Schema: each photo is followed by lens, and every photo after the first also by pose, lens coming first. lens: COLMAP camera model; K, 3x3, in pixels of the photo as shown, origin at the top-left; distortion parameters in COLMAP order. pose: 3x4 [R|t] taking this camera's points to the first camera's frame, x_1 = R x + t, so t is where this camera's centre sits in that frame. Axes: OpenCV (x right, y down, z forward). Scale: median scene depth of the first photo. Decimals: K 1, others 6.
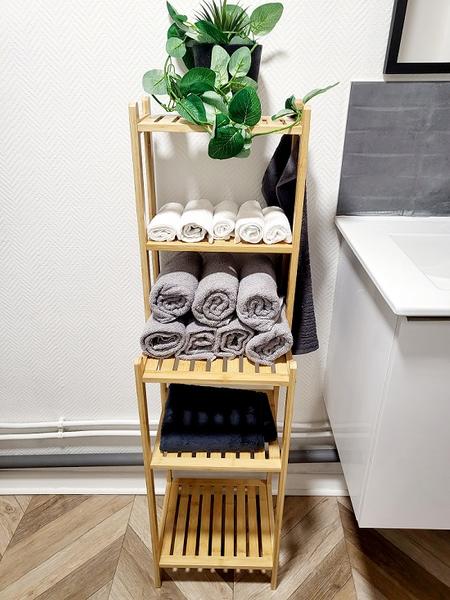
lens RADIAL K [[464.8, 0, 225.0], [0, 464.8, 300.0], [0, 0, 1]] dist [-0.029554, 0.081665]
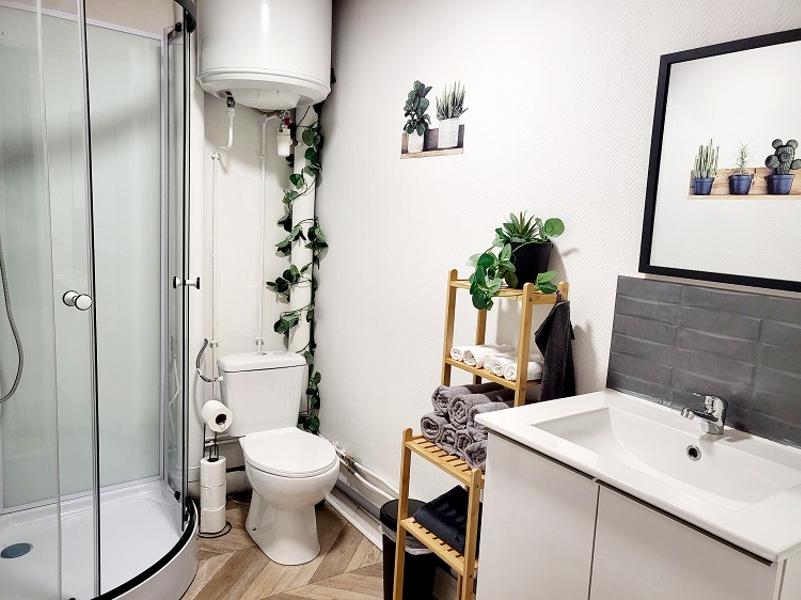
lens RADIAL K [[620.6, 0, 401.2], [0, 620.6, 290.3], [0, 0, 1]] dist [-0.029554, 0.081665]
pose [[0.564122, 0.129794, -0.815427, 1.256052], [-0.420175, 0.895263, -0.148180, 0.033743], [0.710788, 0.426214, 0.559573, -0.269307]]
